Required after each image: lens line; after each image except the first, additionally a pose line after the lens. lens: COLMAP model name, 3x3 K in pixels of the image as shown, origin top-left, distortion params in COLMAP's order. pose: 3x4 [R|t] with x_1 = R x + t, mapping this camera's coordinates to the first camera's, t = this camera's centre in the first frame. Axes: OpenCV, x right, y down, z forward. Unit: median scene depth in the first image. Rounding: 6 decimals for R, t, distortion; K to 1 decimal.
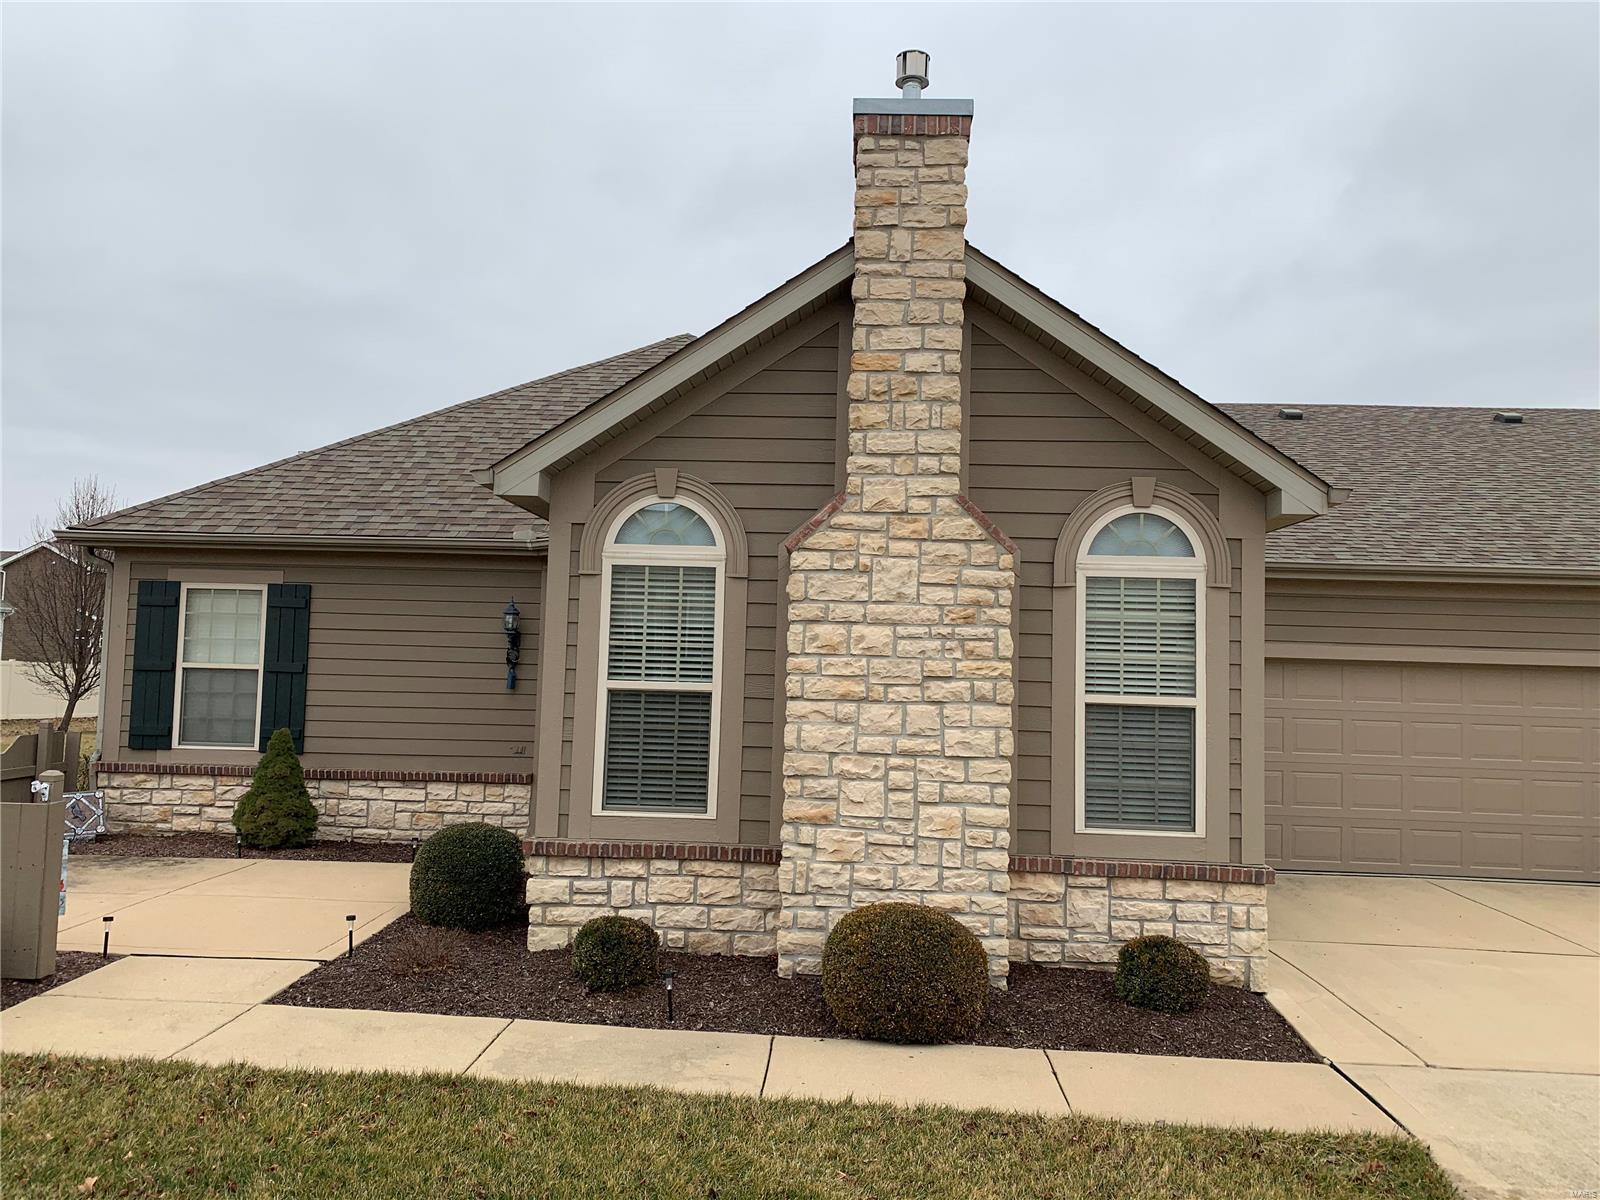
lens RADIAL K [[1202.7, 0, 800.5], [0, 1202.7, 592.2], [0, 0, 1]] dist [0.115222, -0.258344]
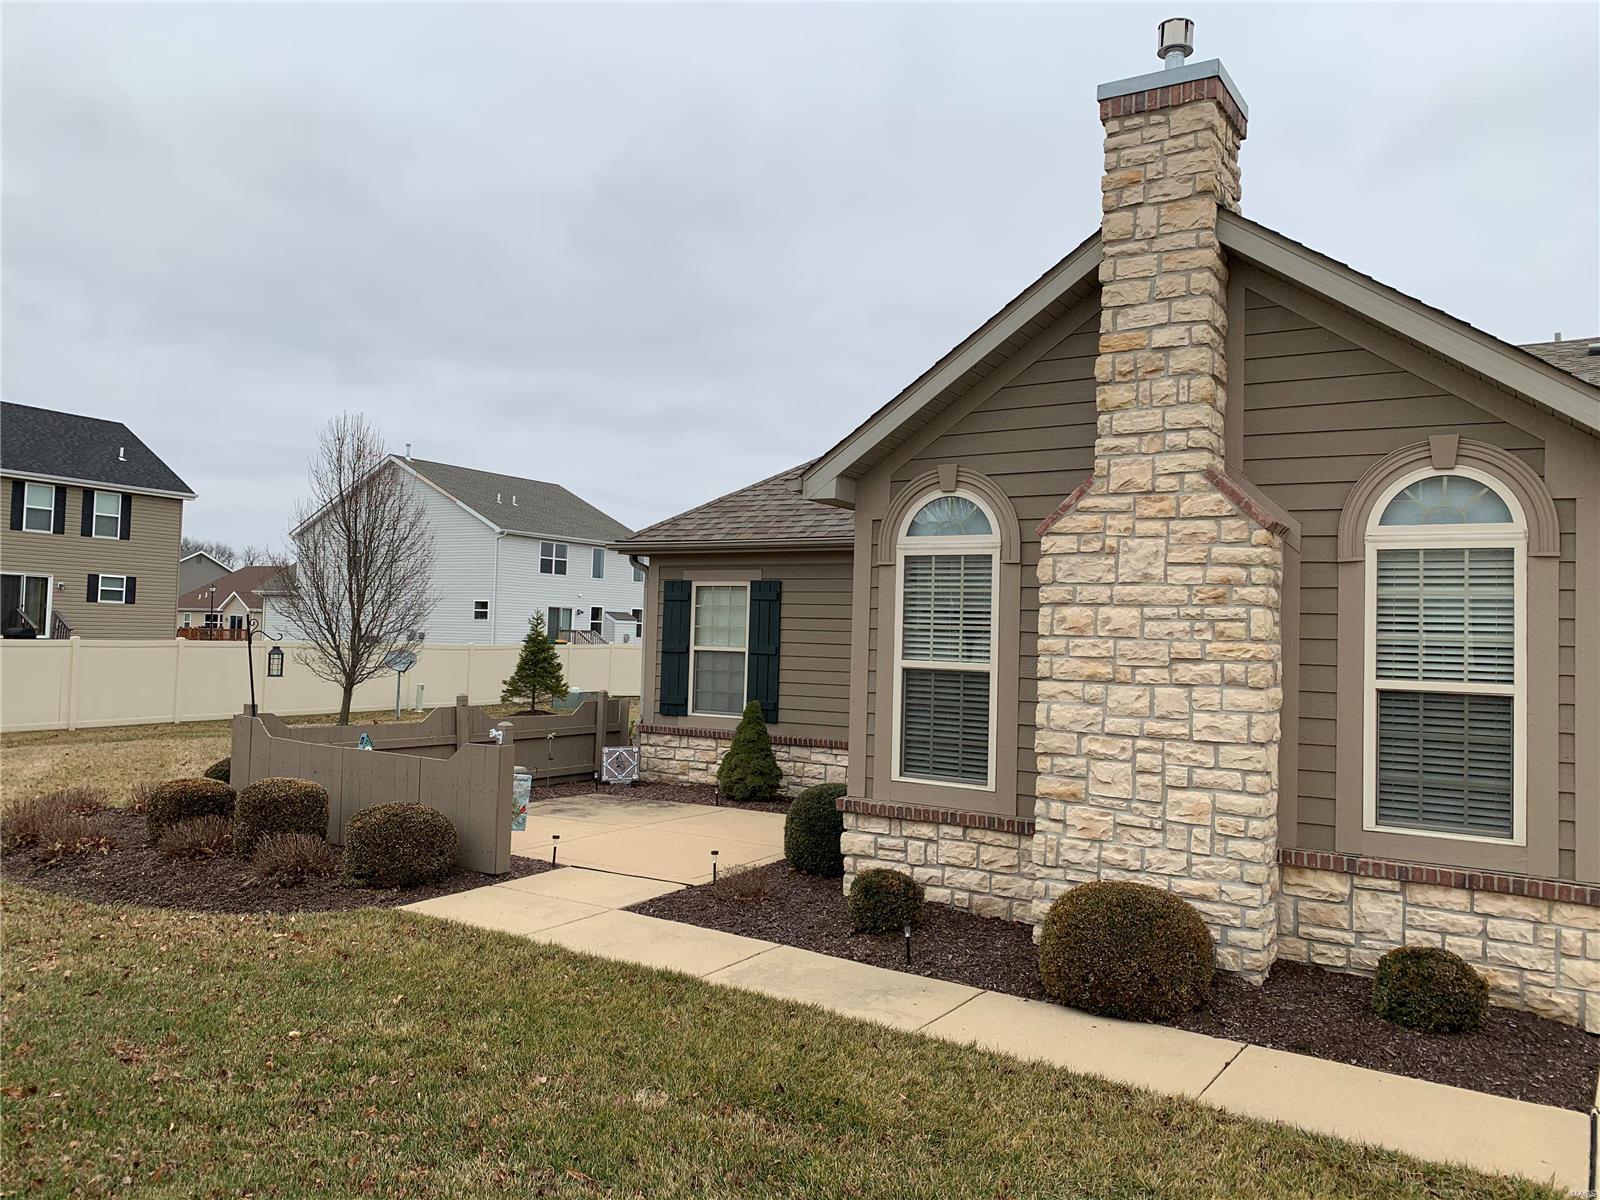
lens RADIAL K [[1196.5, 0, 800.0], [0, 1196.5, 600.0], [0, 0, 1]] dist [-0.007411, 0.002375]
pose [[0.862389, -0.017264, -0.505952, 0.325094], [0.023936, 0.999691, 0.006688, 0.008644], [0.505681, -0.017878, 0.862535, 0.011077]]
